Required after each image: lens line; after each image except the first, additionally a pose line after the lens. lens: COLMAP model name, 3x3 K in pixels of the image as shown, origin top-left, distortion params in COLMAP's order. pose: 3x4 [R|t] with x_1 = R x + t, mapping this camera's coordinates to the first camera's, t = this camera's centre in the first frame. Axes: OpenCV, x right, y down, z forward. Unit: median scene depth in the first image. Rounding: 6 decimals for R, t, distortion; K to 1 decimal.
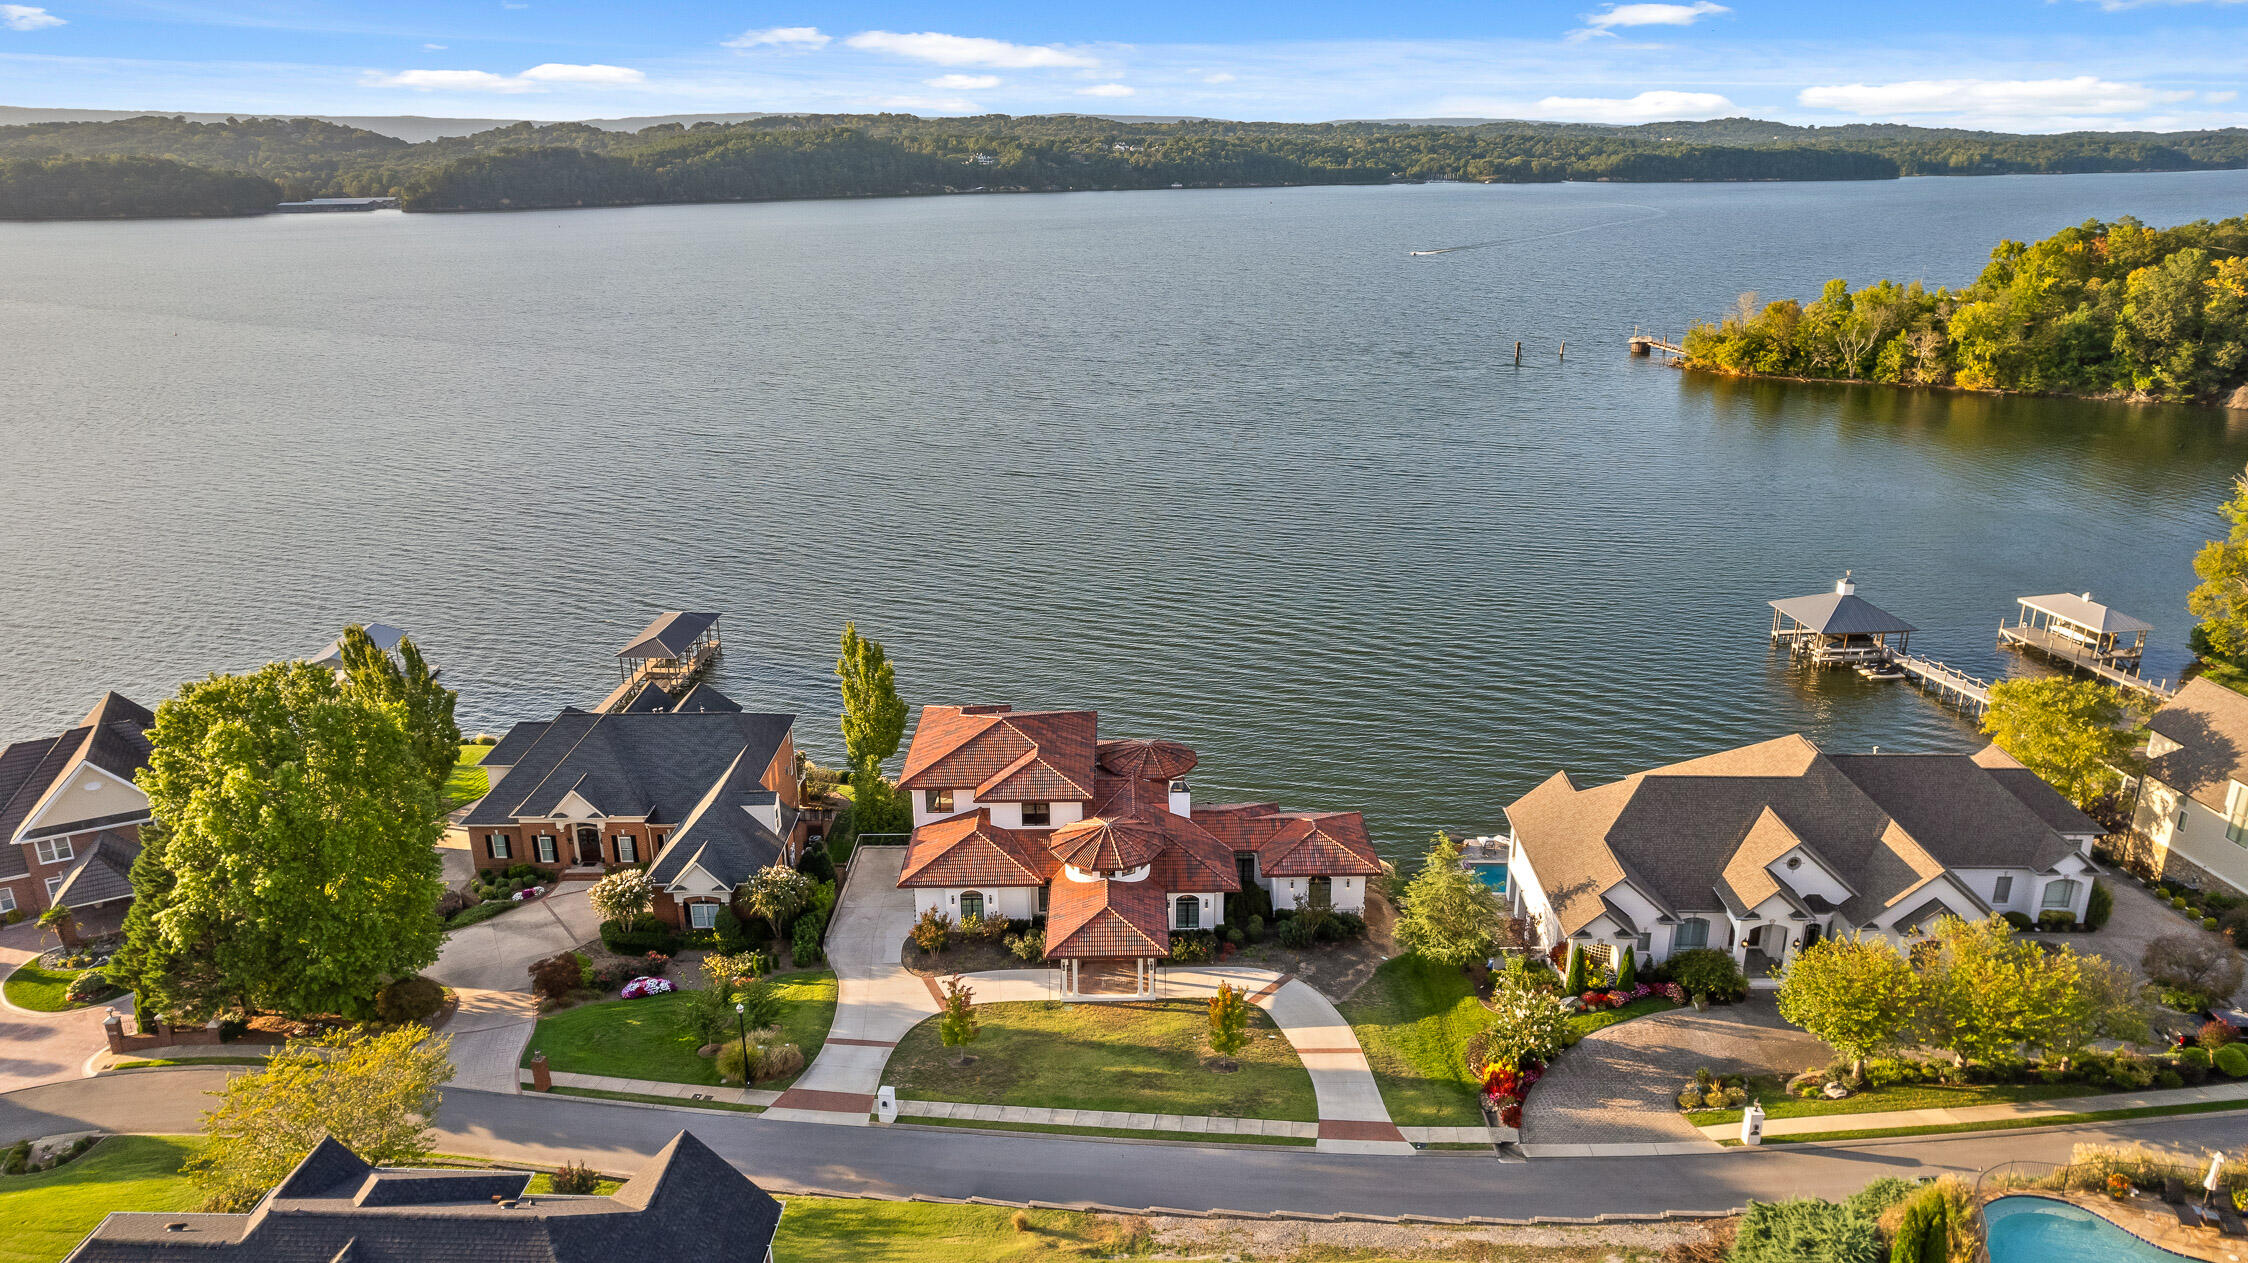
lens RADIAL K [[1474.6, 0, 1124.0], [0, 1474.6, 631.5], [0, 0, 1]] dist [-0.079525, 0.074901]
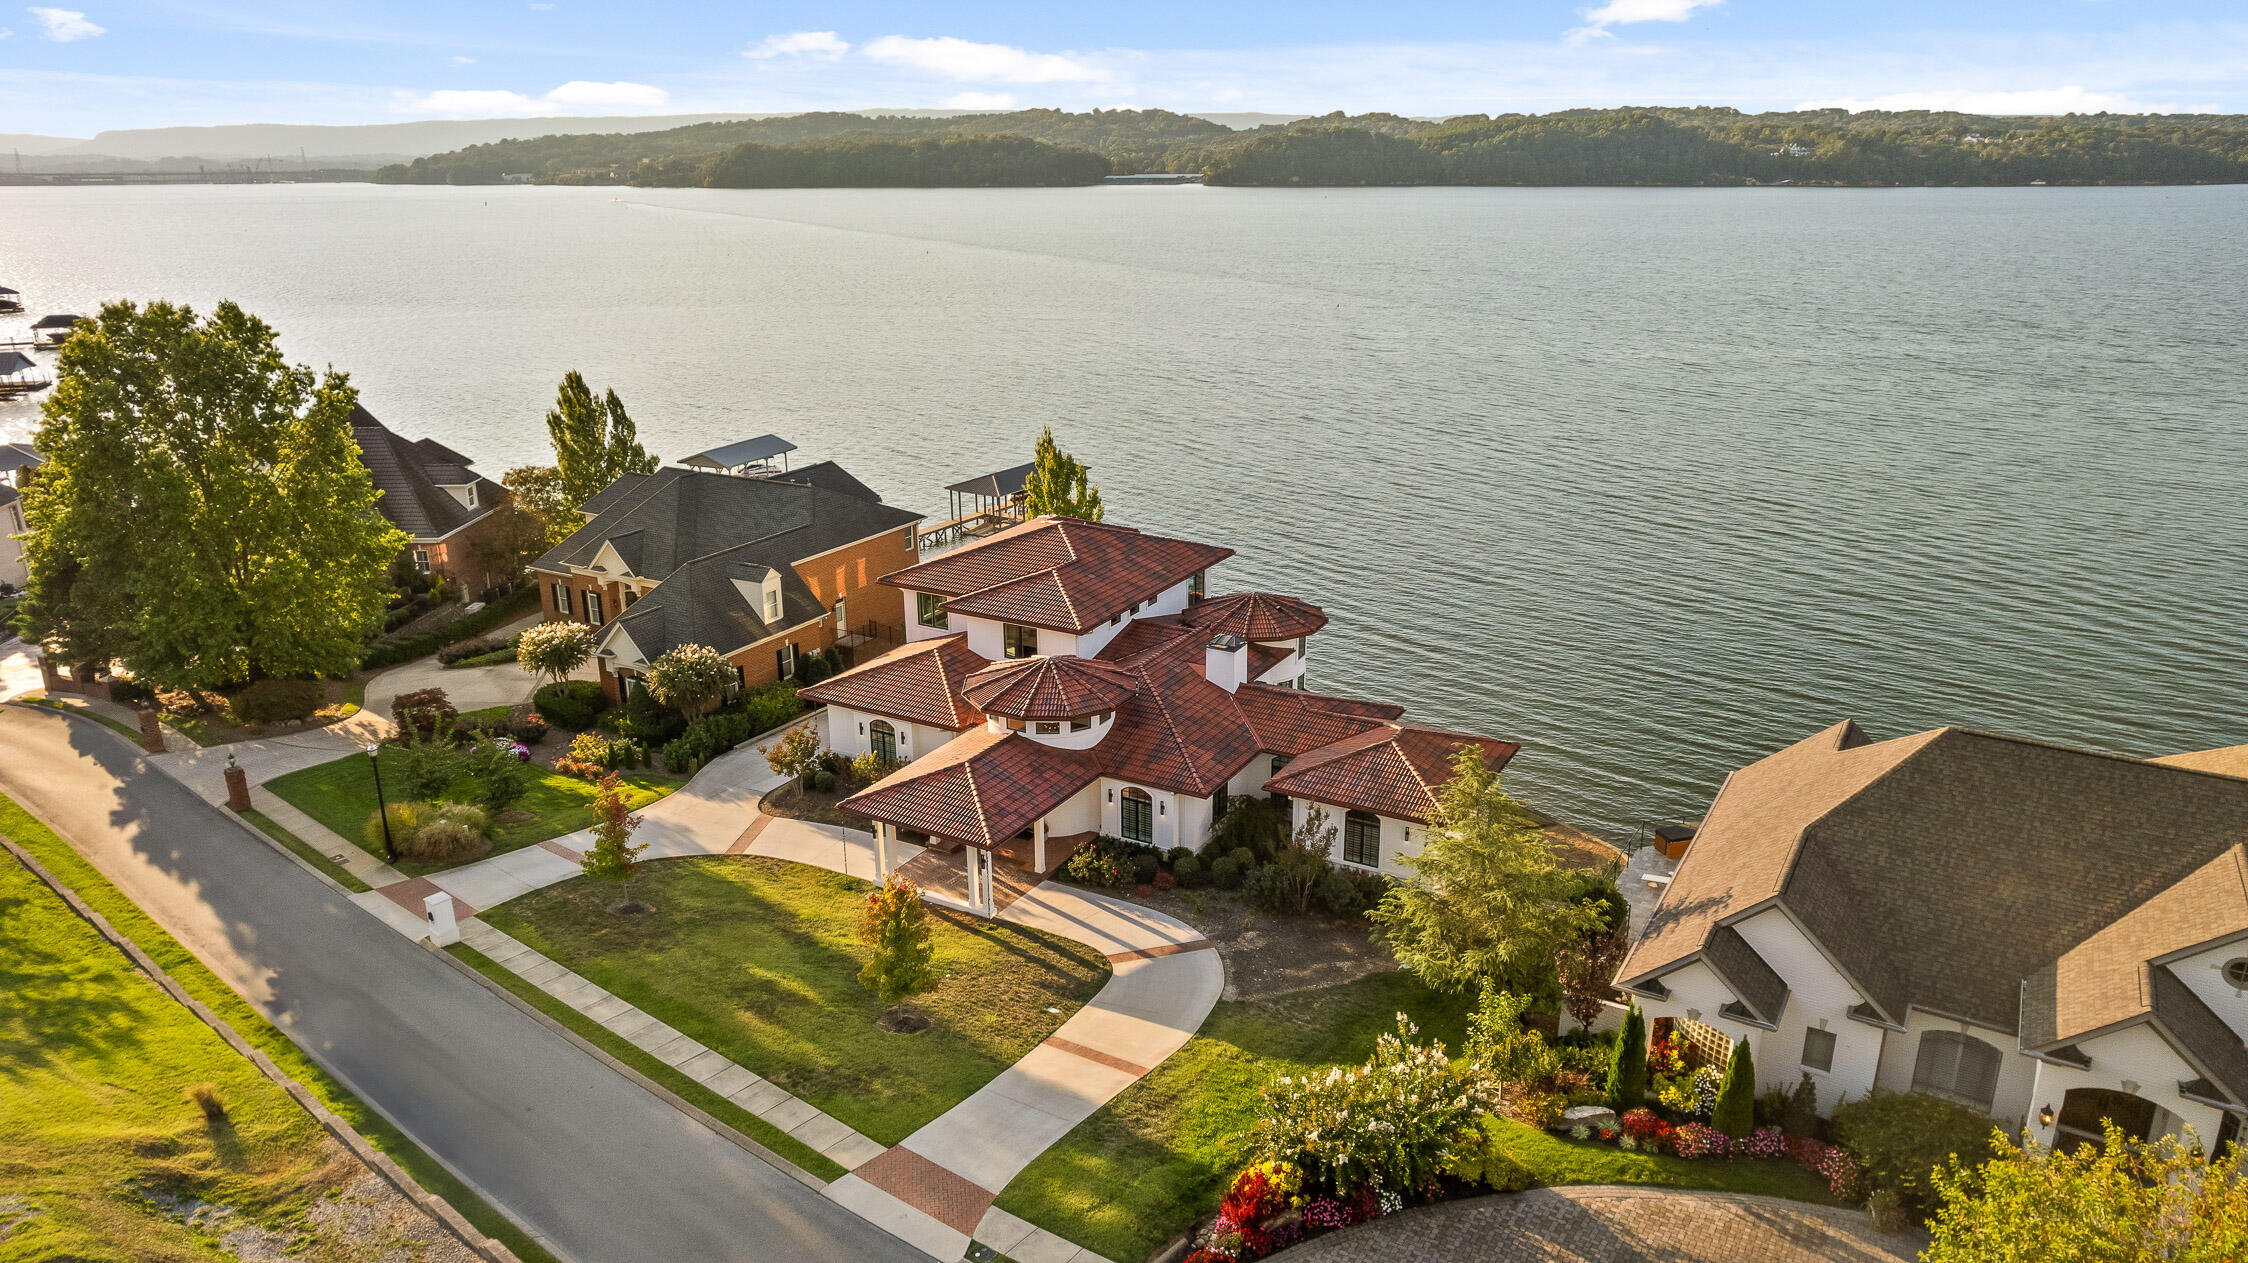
lens RADIAL K [[1473.6, 0, 1131.3], [0, 1473.6, 629.5], [0, 0, 1]] dist [-0.078699, 0.078204]
pose [[0.864625, 0.157434, -0.477114, 0.098080], [-0.160828, 0.986396, 0.034029, 0.026708], [0.475980, 0.047311, 0.878182, 0.128715]]
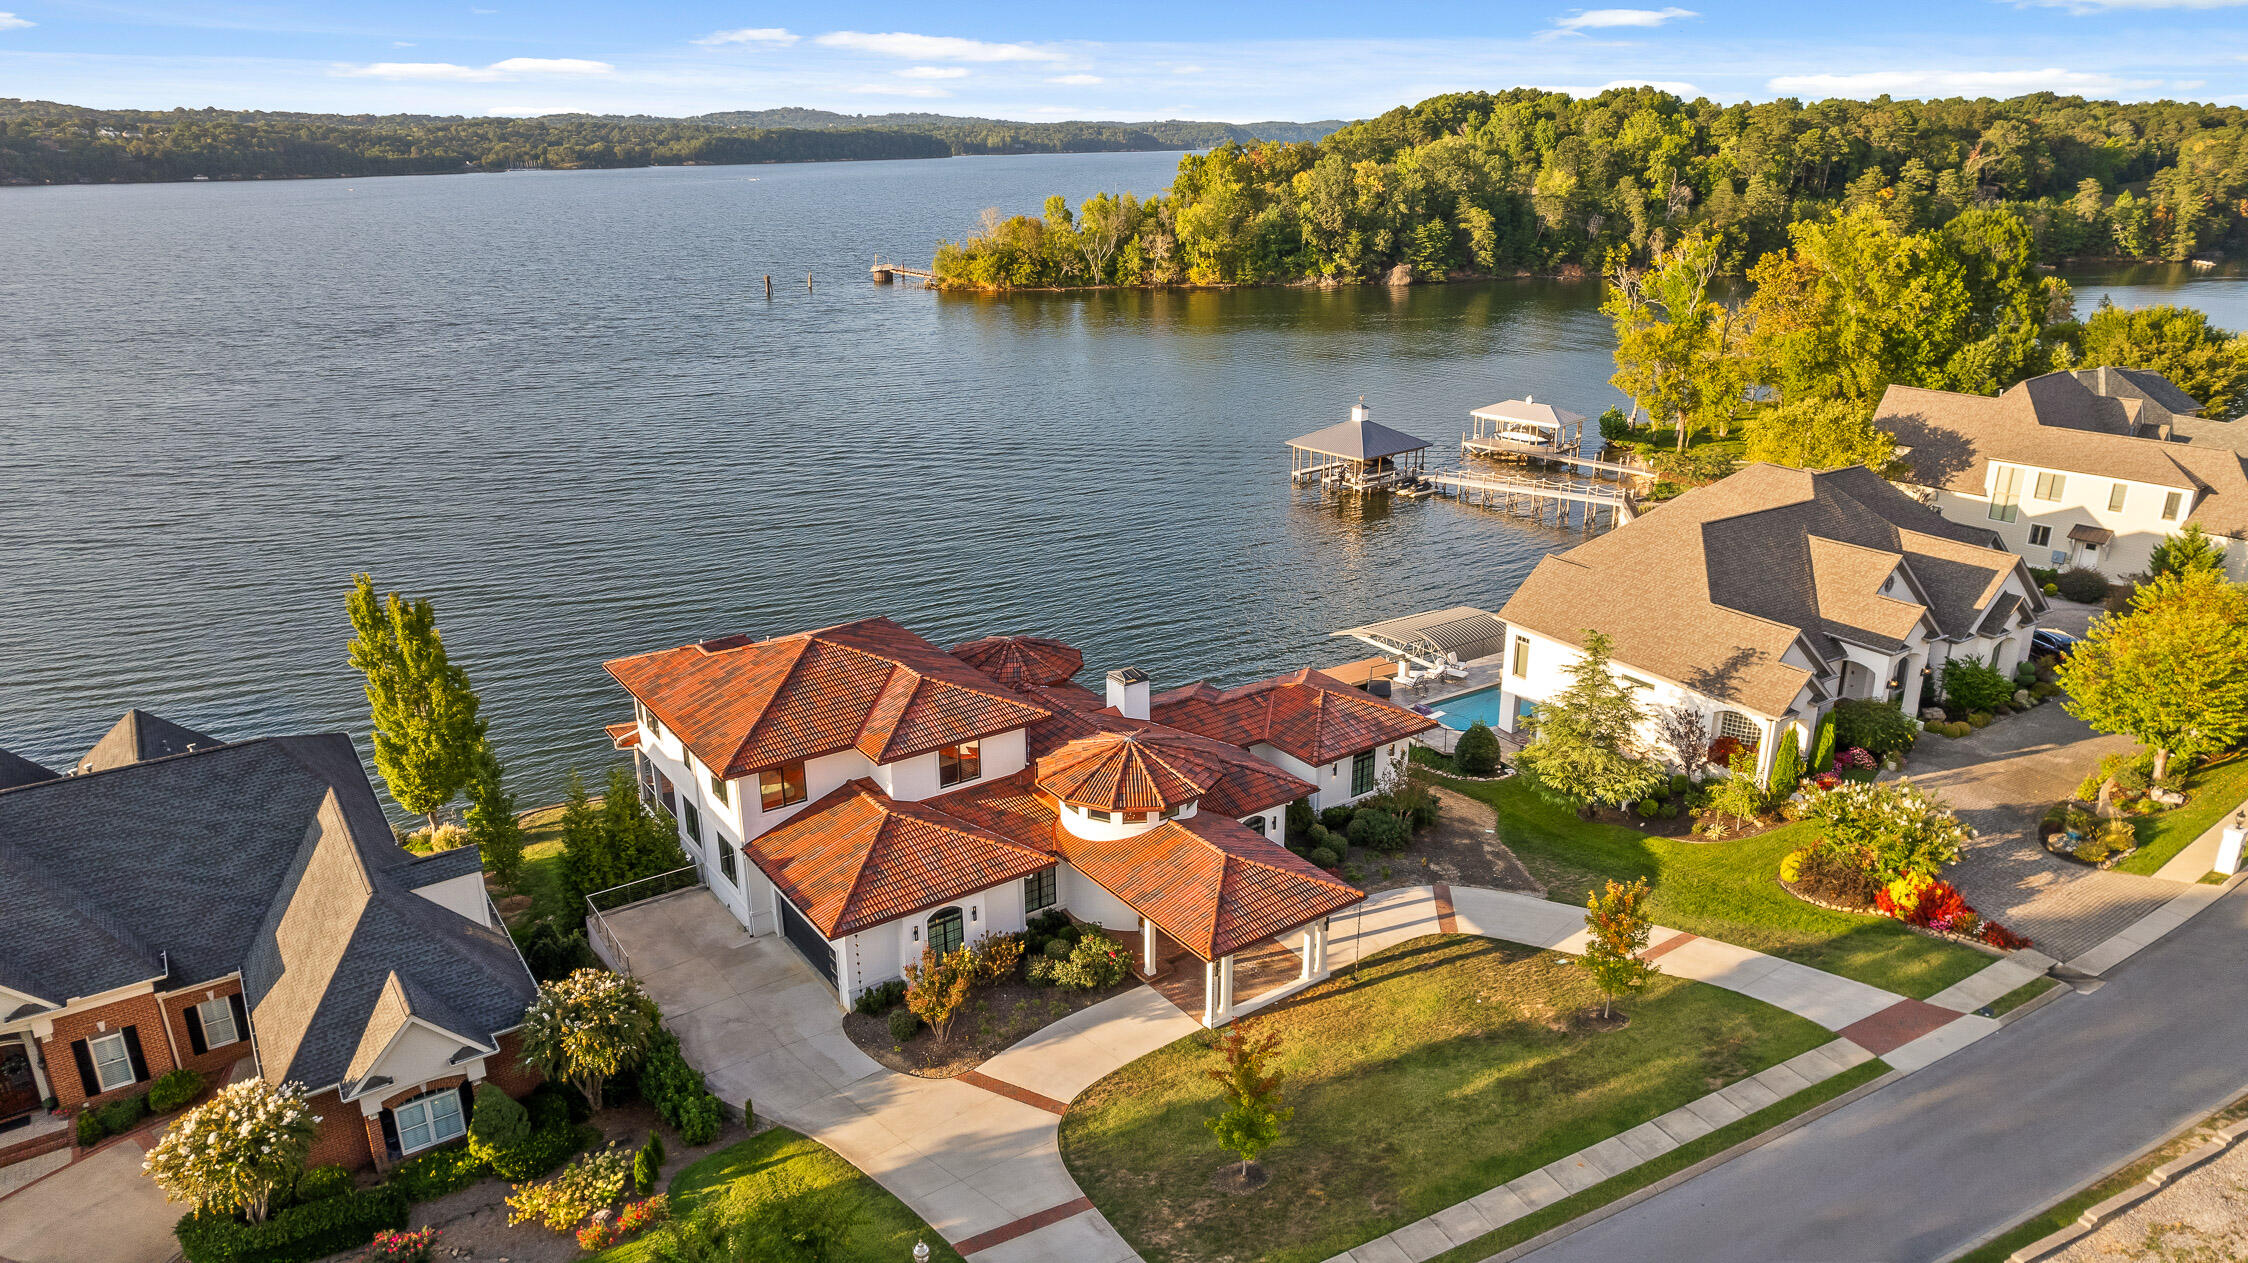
lens RADIAL K [[1454.3, 0, 1124.0], [0, 1454.3, 631.5], [0, 0, 1]] dist [-0.083437, 0.080143]
pose [[0.819176, -0.182031, 0.543889, -0.098682], [0.180804, 0.981906, 0.056312, 0.015486], [-0.544298, 0.052208, 0.837266, 0.144376]]
